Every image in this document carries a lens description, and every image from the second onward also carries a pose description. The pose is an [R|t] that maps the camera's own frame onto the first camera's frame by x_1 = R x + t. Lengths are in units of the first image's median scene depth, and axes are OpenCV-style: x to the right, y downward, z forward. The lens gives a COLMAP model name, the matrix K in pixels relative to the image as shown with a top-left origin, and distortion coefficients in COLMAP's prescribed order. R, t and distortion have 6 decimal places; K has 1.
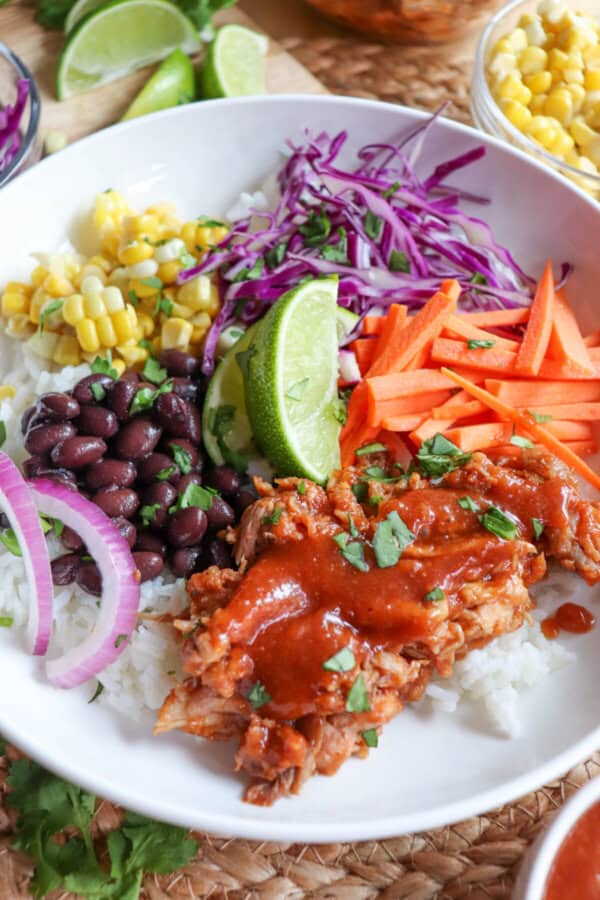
lens RADIAL K [[944.2, 0, 300.0], [0, 944.2, 450.0], [0, 0, 1]] dist [-0.092969, 0.028775]
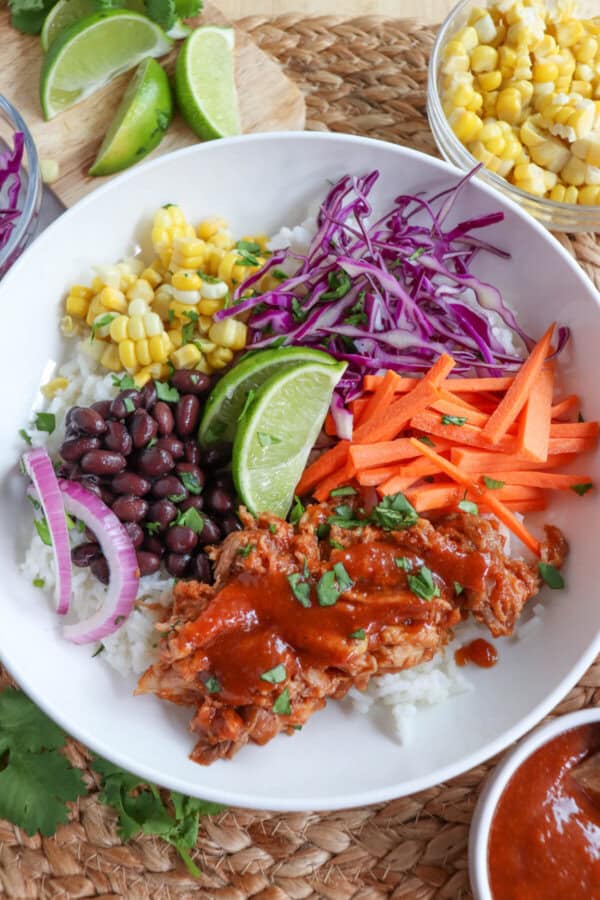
lens RADIAL K [[944.2, 0, 300.0], [0, 944.2, 450.0], [0, 0, 1]] dist [-0.092969, 0.028775]
pose [[0.982931, 0.161441, -0.088220, 0.133389], [-0.139180, 0.966133, 0.217291, -0.344189], [0.120312, -0.201304, 0.972112, -0.195259]]
